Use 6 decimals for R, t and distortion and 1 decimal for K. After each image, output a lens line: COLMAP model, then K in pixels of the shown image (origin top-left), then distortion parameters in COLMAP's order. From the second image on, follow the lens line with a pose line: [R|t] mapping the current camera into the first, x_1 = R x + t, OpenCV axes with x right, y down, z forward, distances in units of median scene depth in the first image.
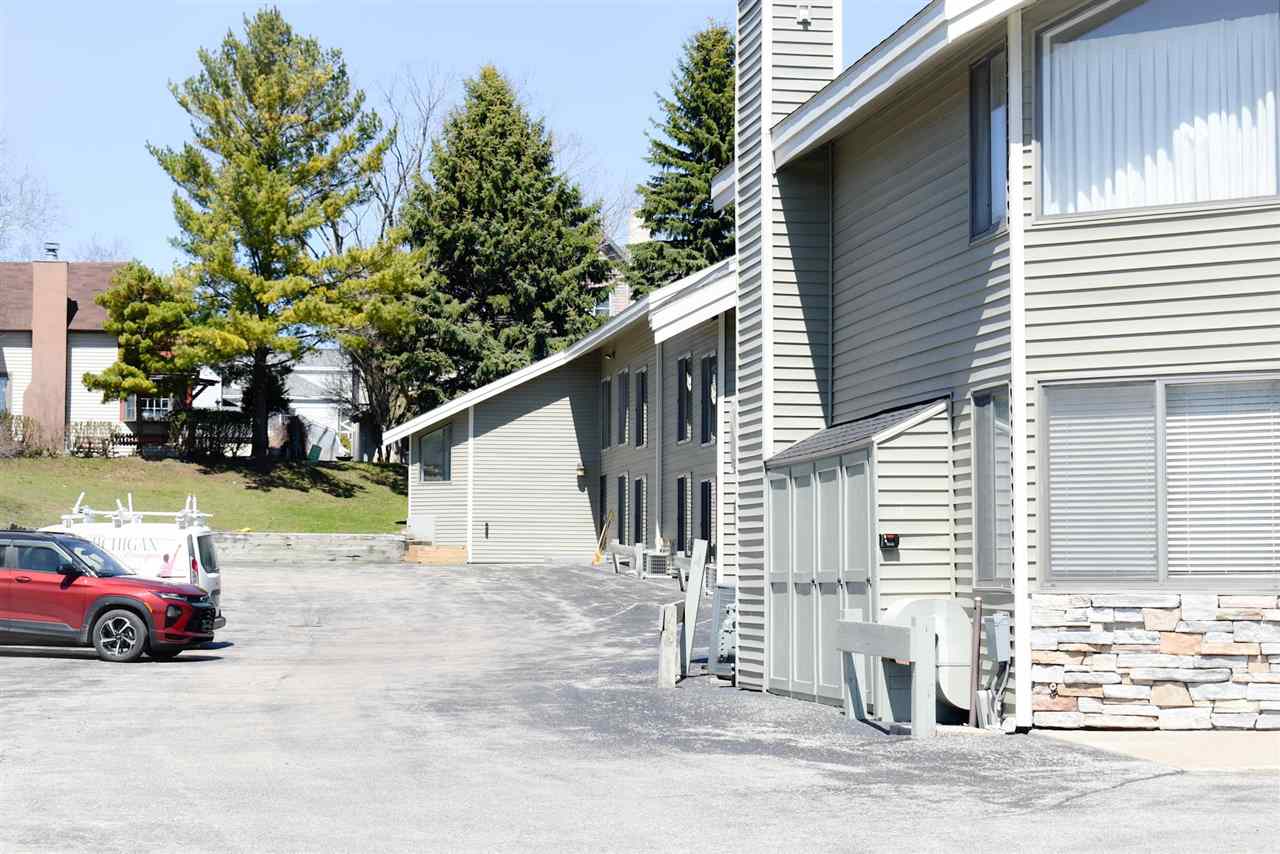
lens RADIAL K [[2630.5, 0, 640.0], [0, 2630.5, 427.0], [0, 0, 1]] dist [0.058277, -0.066478]
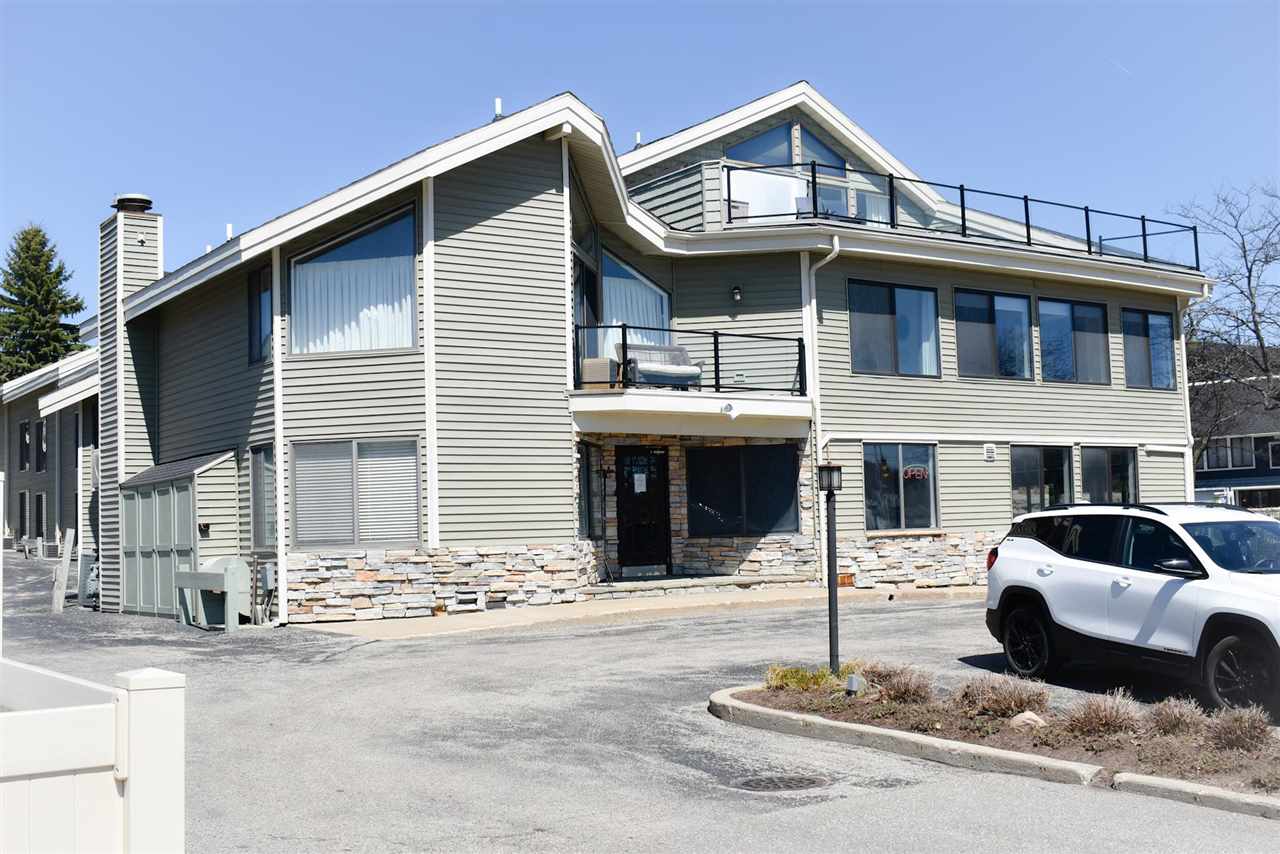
lens RADIAL K [[1447.6, 0, 640.0], [0, 1447.6, 427.0], [0, 0, 1]] dist [-0.020207, -0.038591]
pose [[0.906271, 0.002155, 0.422691, -0.059959], [0.007129, 0.999767, -0.020381, -0.004343], [-0.422636, 0.021484, 0.906045, -0.052955]]
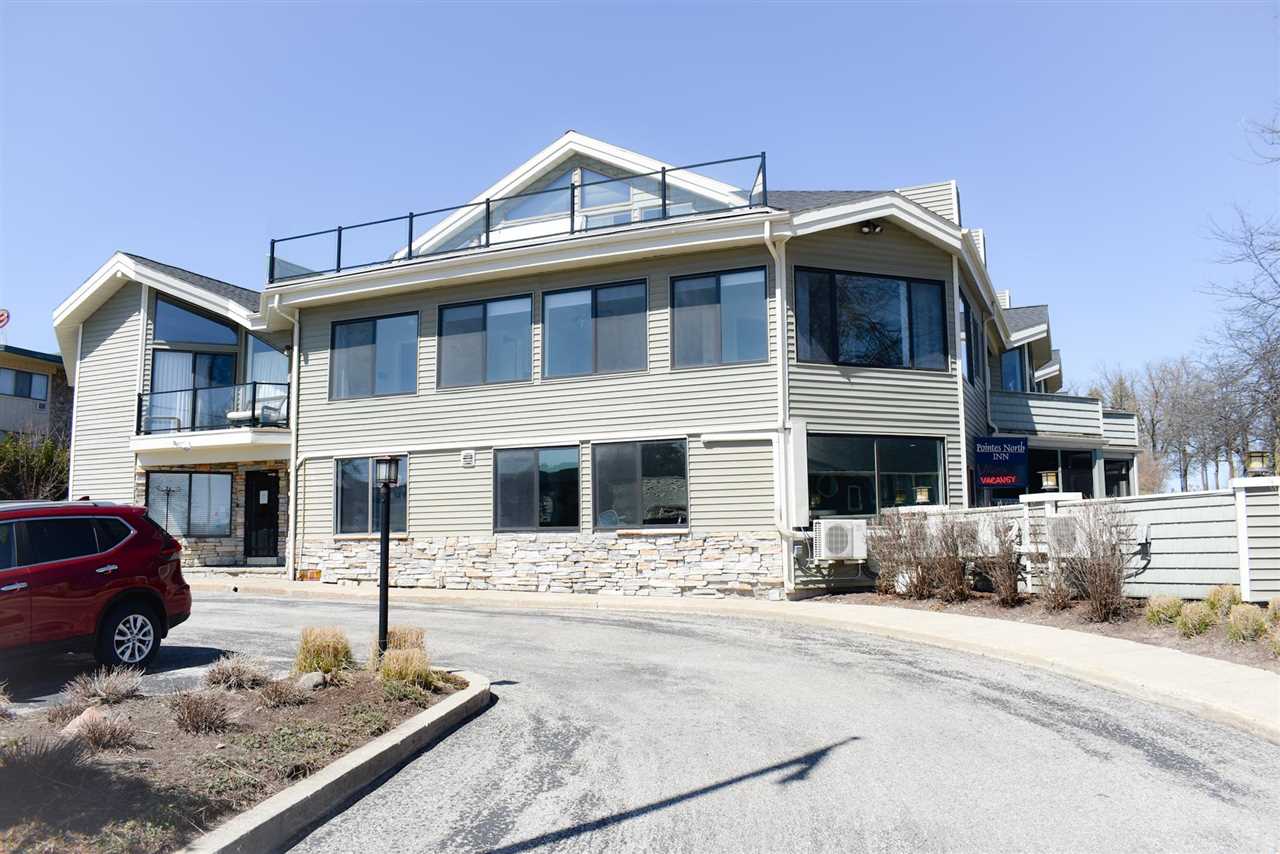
lens RADIAL K [[1015.1, 0, 640.0], [0, 1015.1, 427.0], [0, 0, 1]] dist [-0.072753, -0.002390]
pose [[0.823902, -0.078301, -0.561297, 1.513053], [0.045031, 0.996323, -0.072887, 0.042448], [0.564940, 0.034776, 0.824399, 0.338856]]
